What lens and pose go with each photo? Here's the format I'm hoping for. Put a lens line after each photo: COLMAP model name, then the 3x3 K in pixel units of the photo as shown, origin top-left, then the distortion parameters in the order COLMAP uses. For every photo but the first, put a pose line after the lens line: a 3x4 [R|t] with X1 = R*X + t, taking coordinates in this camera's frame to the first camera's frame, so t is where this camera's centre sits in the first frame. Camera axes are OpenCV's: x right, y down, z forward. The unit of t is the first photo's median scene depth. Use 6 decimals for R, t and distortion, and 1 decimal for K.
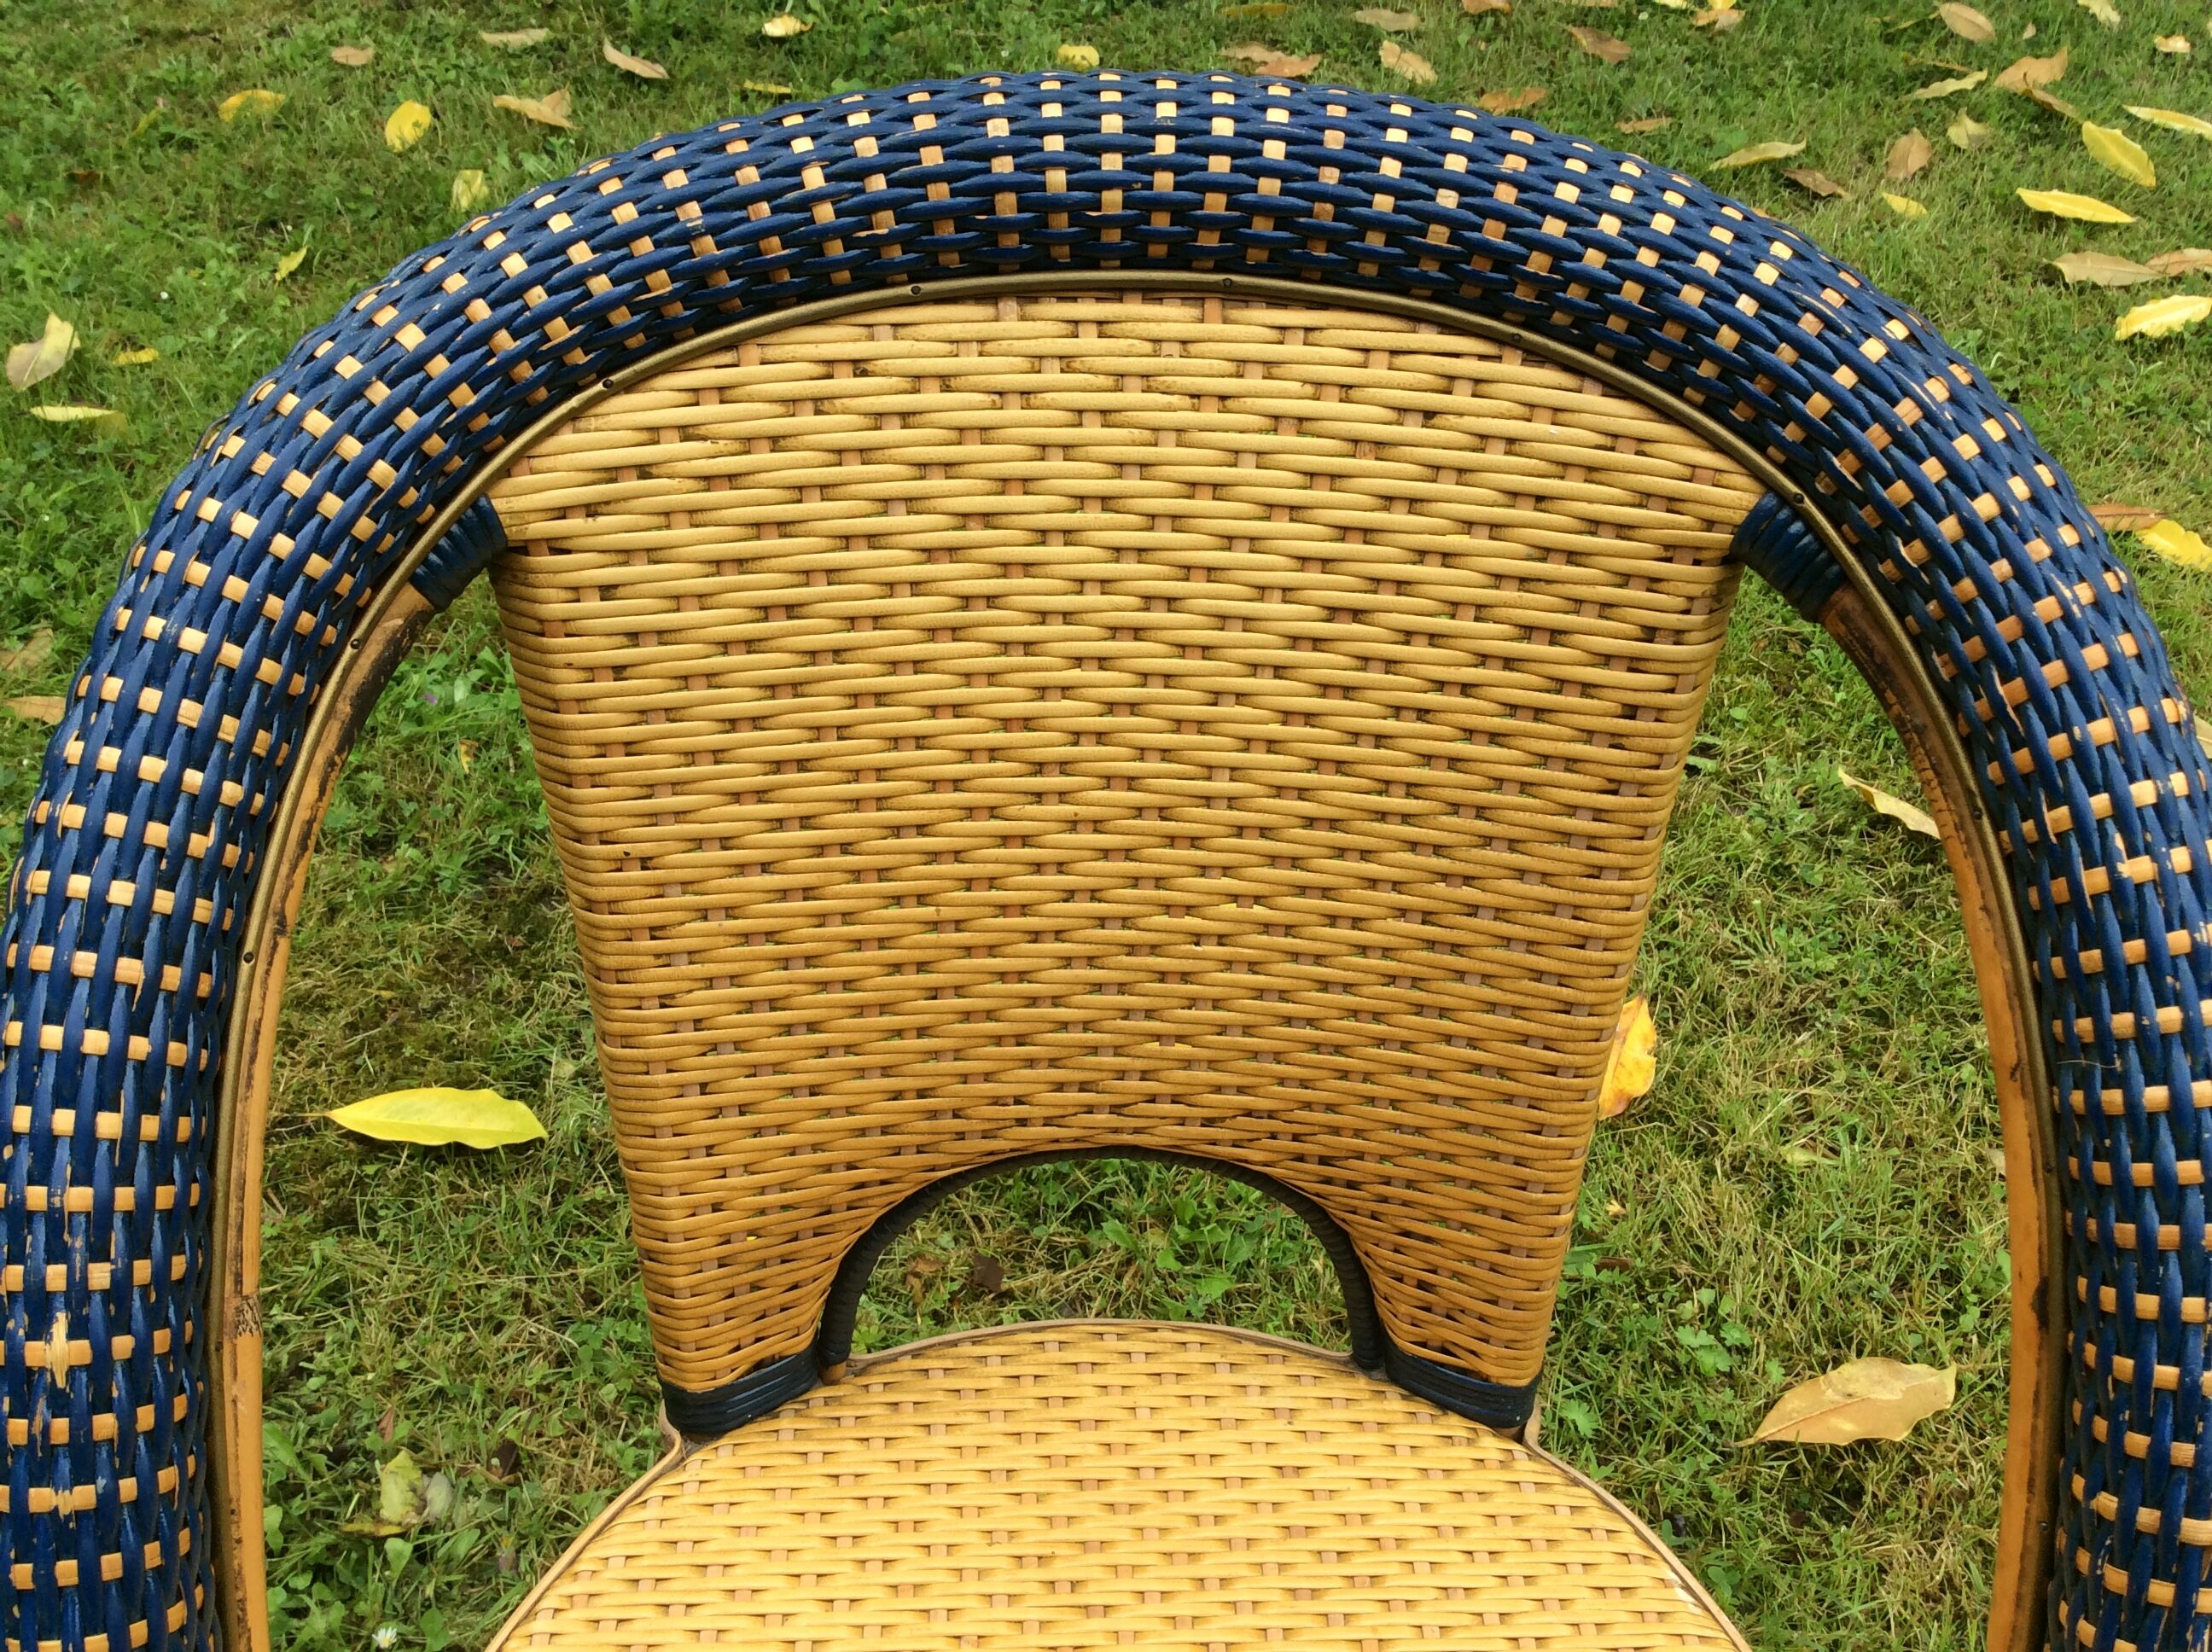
lens RADIAL K [[2093.3, 0, 1108.9], [0, 2093.3, 864.9], [0, 0, 1]] dist [0.199639, -0.340782]
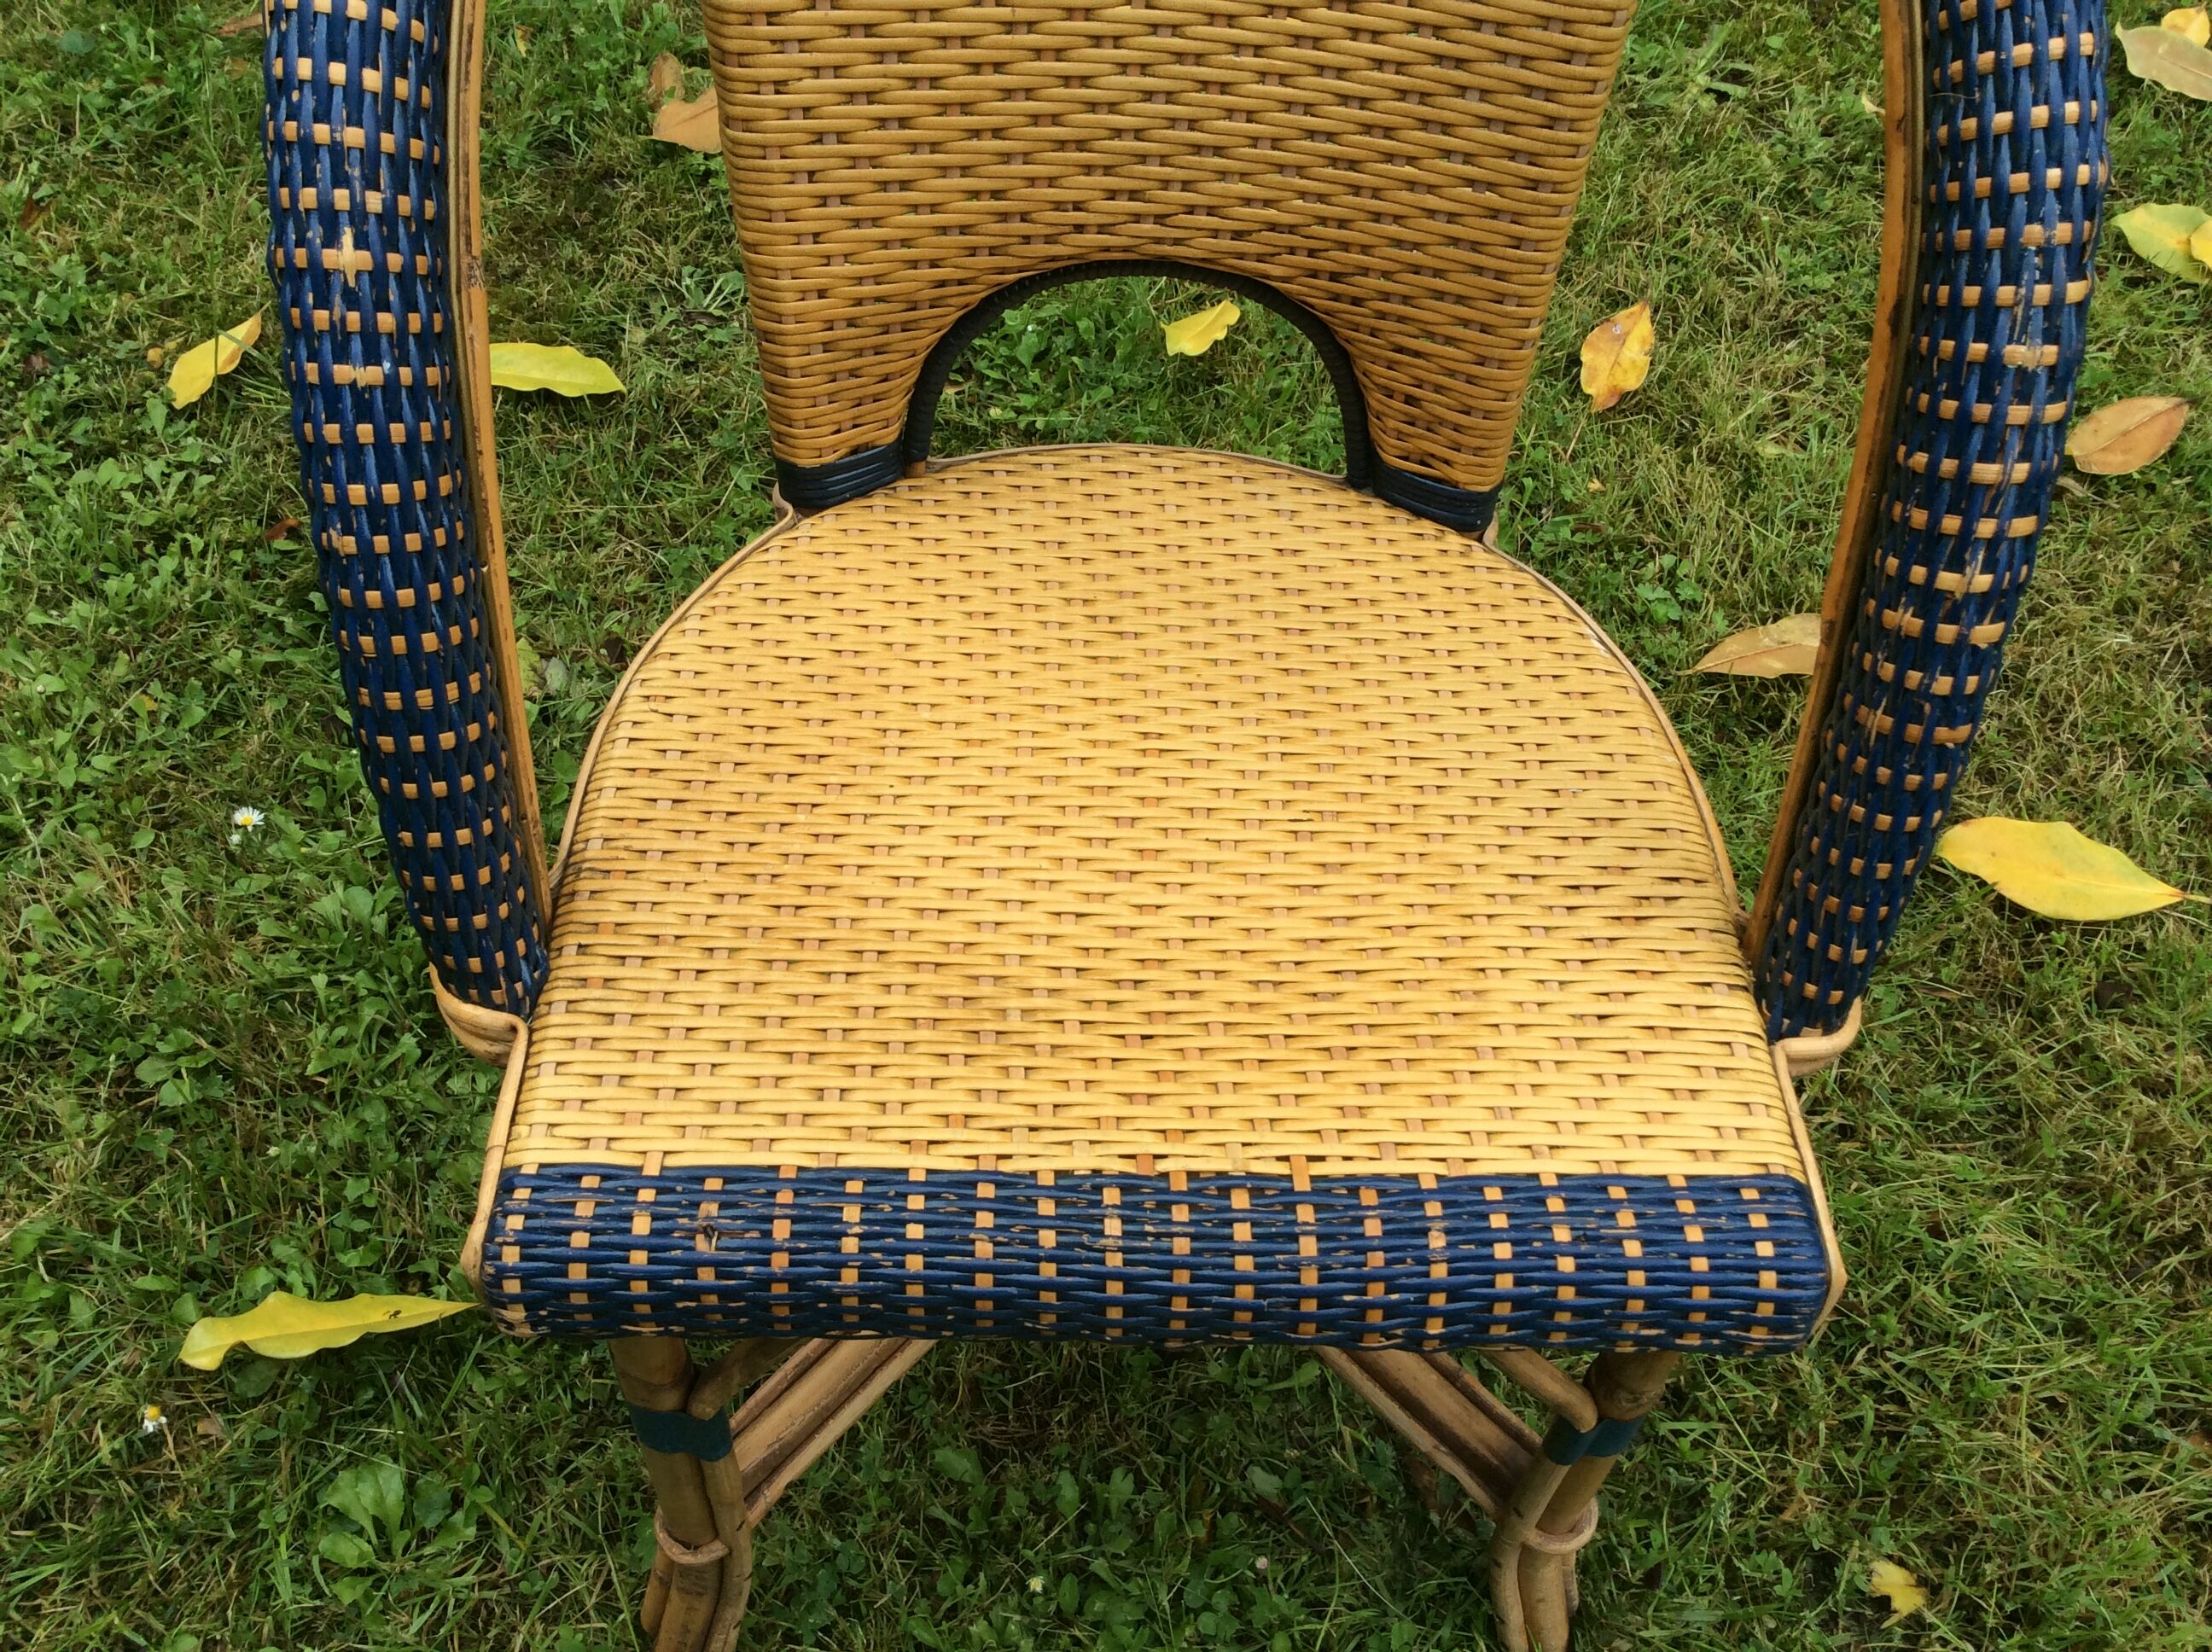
lens RADIAL K [[2093.3, 0, 1108.9], [0, 2093.3, 864.9], [0, 0, 1]] dist [0.199639, -0.340782]
pose [[0.999450, 0.032979, -0.003353, -0.008178], [-0.031146, 0.968869, 0.245607, 0.158575], [0.011349, -0.245368, 0.969364, -0.217270]]
